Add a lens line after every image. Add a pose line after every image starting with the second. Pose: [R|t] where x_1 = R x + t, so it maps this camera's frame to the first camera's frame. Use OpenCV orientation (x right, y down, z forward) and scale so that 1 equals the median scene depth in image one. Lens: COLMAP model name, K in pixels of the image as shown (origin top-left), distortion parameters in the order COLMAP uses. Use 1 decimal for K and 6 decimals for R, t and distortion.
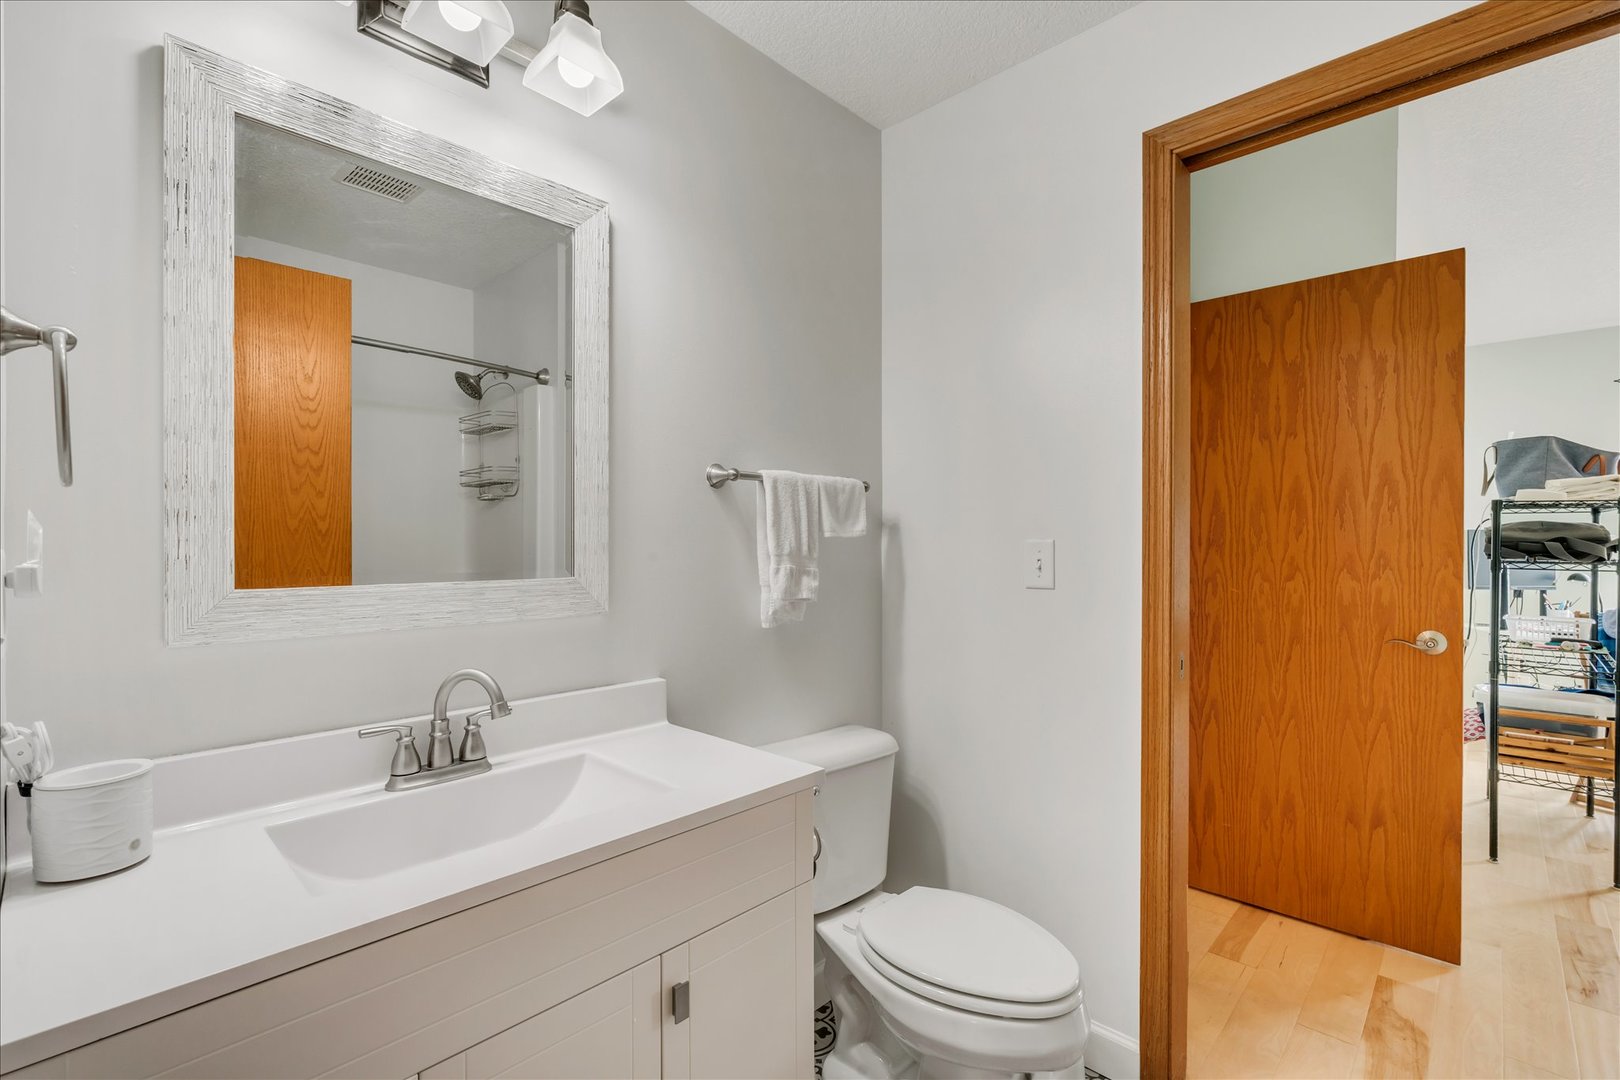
lens RADIAL K [[717.9, 0, 813.3], [0, 717.9, 543.1], [0, 0, 1]] dist [-0.006138, 0.000176]
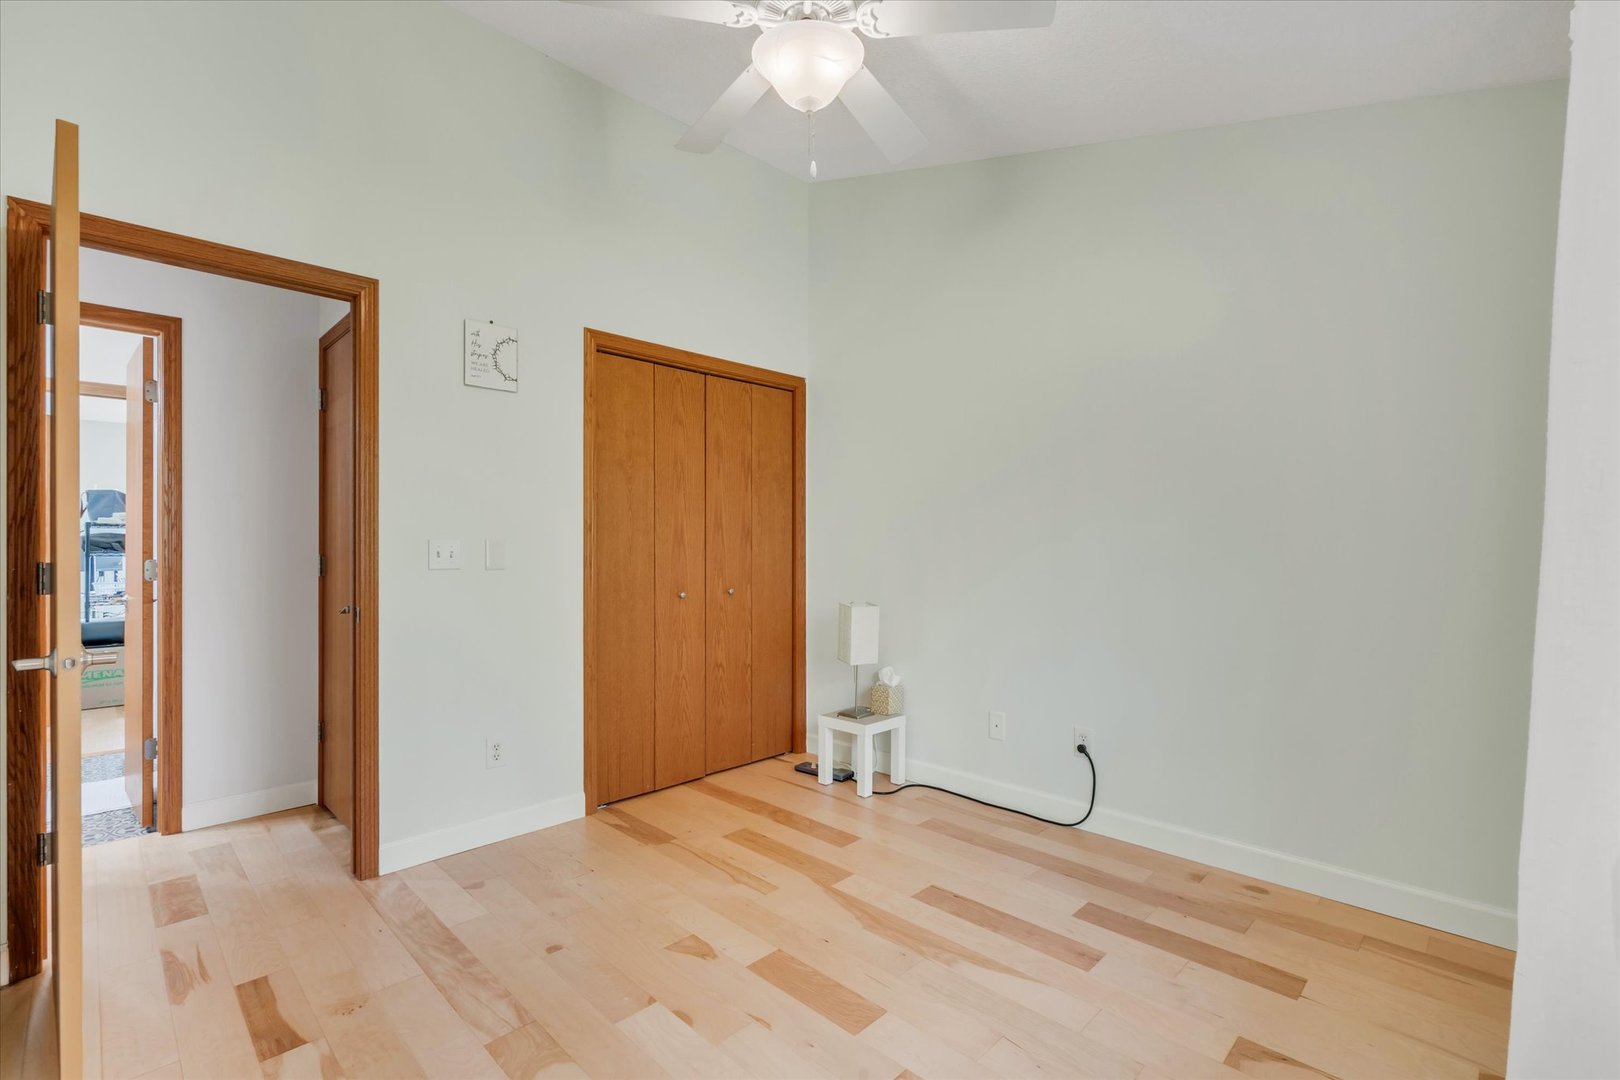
lens RADIAL K [[717.9, 0, 813.3], [0, 717.9, 543.1], [0, 0, 1]] dist [-0.006138, 0.000176]
pose [[0.015147, 0.000658, 0.999885, -0.955158], [0.003904, 0.999992, -0.000717, 0.007511], [-0.999878, 0.003915, 0.015144, -1.004068]]
